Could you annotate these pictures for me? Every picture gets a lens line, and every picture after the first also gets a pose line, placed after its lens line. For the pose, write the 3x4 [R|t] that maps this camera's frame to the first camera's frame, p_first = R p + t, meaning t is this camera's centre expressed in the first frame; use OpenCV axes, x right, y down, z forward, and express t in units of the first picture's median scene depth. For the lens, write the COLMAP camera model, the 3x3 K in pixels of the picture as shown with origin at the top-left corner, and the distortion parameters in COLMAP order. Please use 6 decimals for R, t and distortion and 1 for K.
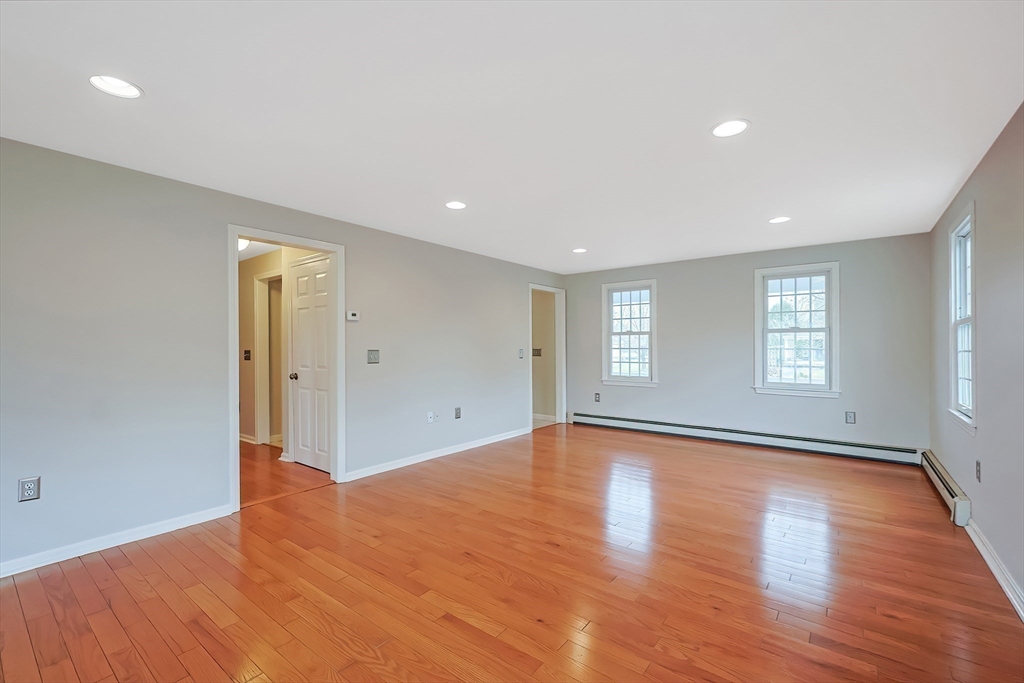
lens RADIAL K [[443.4, 0, 509.2], [0, 443.4, 338.0], [0, 0, 1]] dist [0.002715, 0.000291]
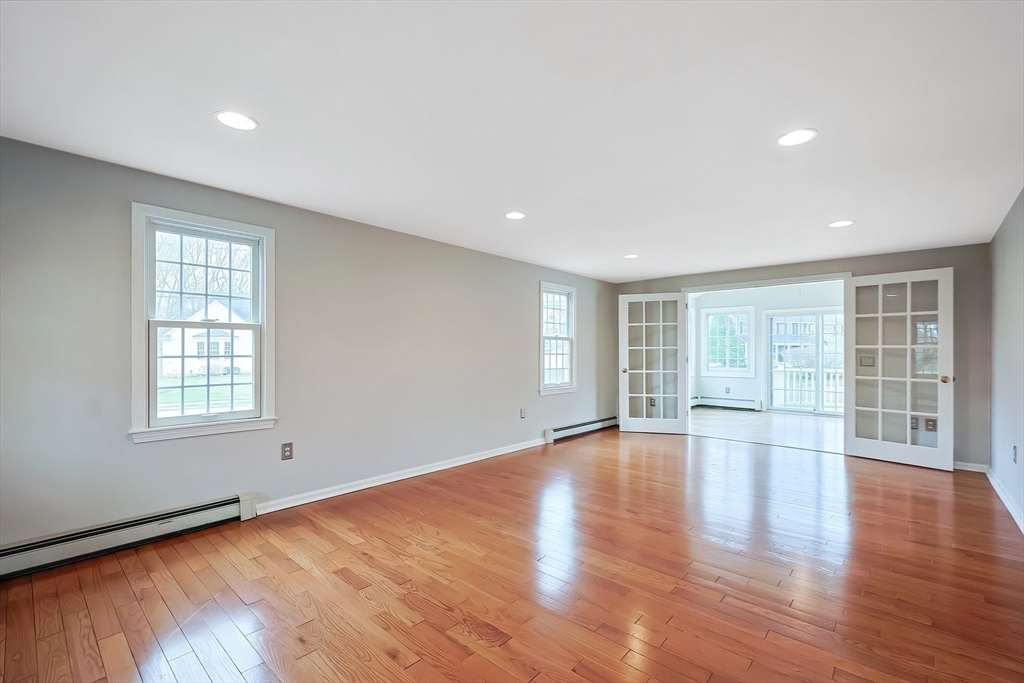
lens RADIAL K [[443.4, 0, 510.4], [0, 443.4, 344.4], [0, 0, 1]] dist [0.002715, 0.000291]
pose [[-0.997415, 0.009550, 0.071220, 0.159747], [0.006847, 0.999251, -0.038099, 0.018676], [-0.071530, -0.037513, -0.996733, 1.050115]]
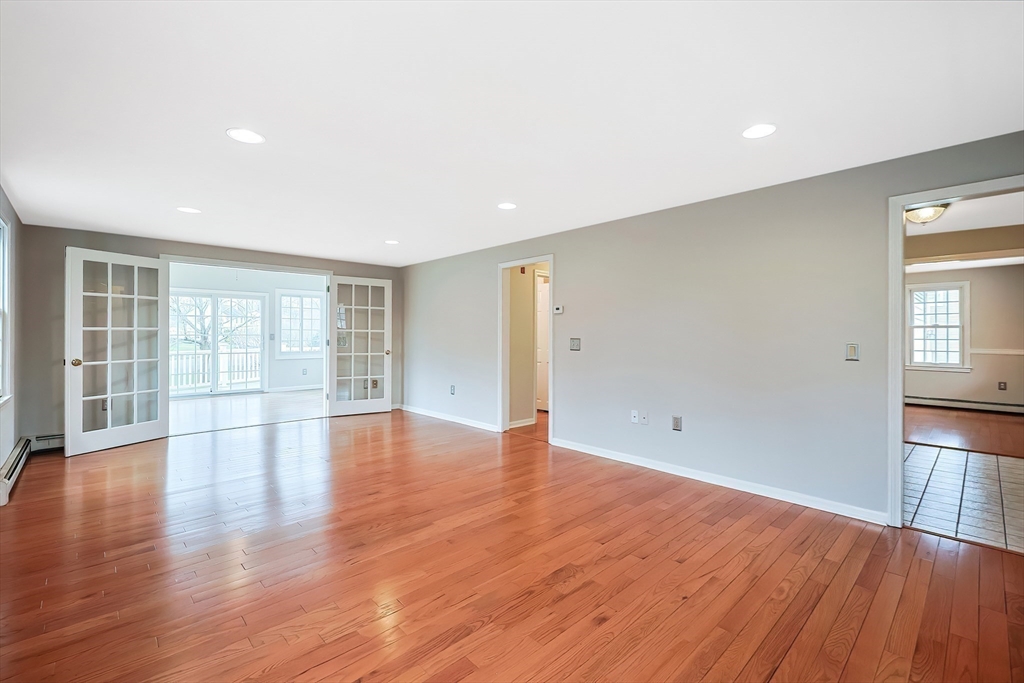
lens RADIAL K [[443.4, 0, 518.0], [0, 443.4, 340.8], [0, 0, 1]] dist [0.002715, 0.000291]
pose [[-0.152371, 0.023912, -0.988034, 0.586857], [0.018225, 0.999605, 0.021382, 0.004809], [0.988155, -0.014749, -0.152747, 0.740516]]
